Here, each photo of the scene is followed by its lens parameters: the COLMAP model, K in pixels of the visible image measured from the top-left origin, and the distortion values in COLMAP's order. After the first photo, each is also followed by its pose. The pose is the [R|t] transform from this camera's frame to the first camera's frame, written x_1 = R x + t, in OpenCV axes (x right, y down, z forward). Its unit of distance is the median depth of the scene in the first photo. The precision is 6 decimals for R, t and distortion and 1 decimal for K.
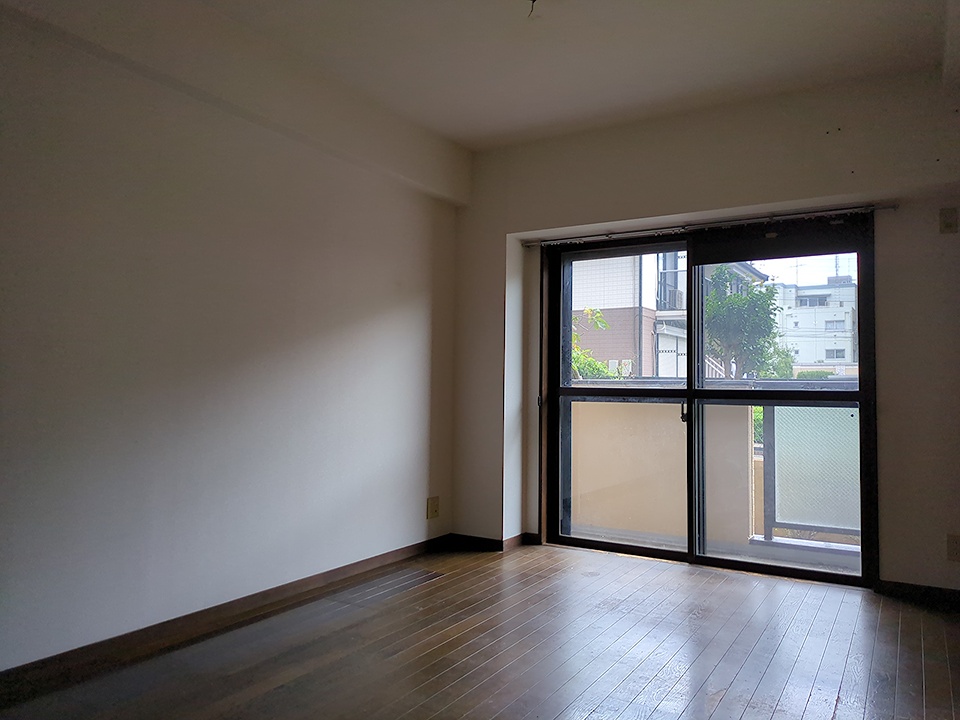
lens RADIAL K [[720.3, 0, 480.0], [0, 720.3, 360.0], [0, 0, 1]] dist [0.023042, -0.003064]
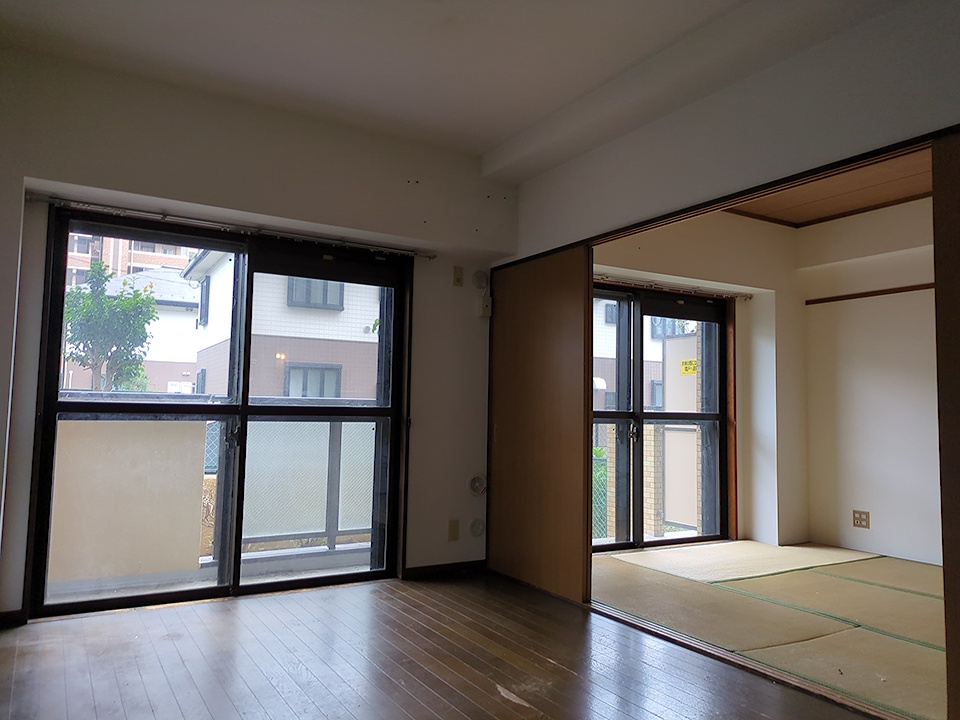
lens RADIAL K [[720.3, 0, 480.0], [0, 720.3, 360.0], [0, 0, 1]] dist [0.023042, -0.003064]
pose [[0.446375, 0.059140, 0.892890, -0.387363], [-0.045942, 0.998012, -0.043136, 0.008991], [-0.893666, -0.021766, 0.448204, 0.312898]]
